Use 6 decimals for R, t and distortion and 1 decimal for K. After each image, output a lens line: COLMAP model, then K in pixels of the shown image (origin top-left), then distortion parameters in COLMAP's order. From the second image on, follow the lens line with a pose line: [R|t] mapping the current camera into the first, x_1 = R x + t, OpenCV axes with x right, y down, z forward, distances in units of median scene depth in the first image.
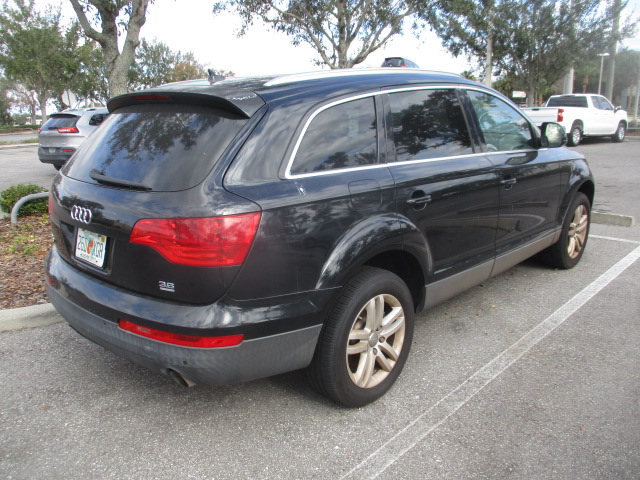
lens RADIAL K [[529.8, 0, 321.6], [0, 529.8, 240.2], [0, 0, 1]] dist [-0.041871, 0.007802]
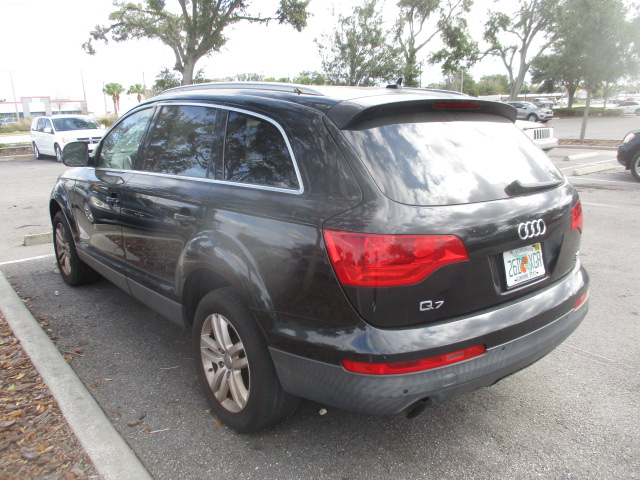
lens RADIAL K [[529.8, 0, 321.6], [0, 529.8, 240.2], [0, 0, 1]] dist [-0.041871, 0.007802]
pose [[0.139928, -0.205278, 0.968649, -1.404773], [0.254743, 0.952807, 0.165121, -0.276453], [-0.956831, 0.223652, 0.185618, 1.185702]]
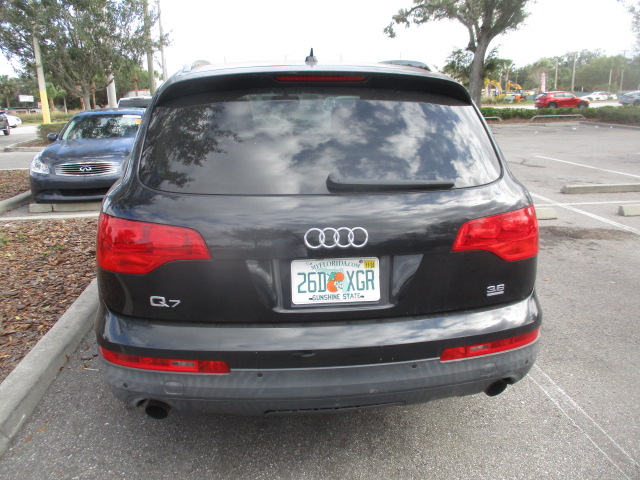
lens RADIAL K [[529.8, 0, 321.6], [0, 529.8, 240.2], [0, 0, 1]] dist [-0.041871, 0.007802]
pose [[0.647880, -0.177029, 0.740886, -1.000790], [0.183037, 0.980304, 0.074177, -0.102800], [-0.739425, 0.087552, 0.667522, 0.538699]]
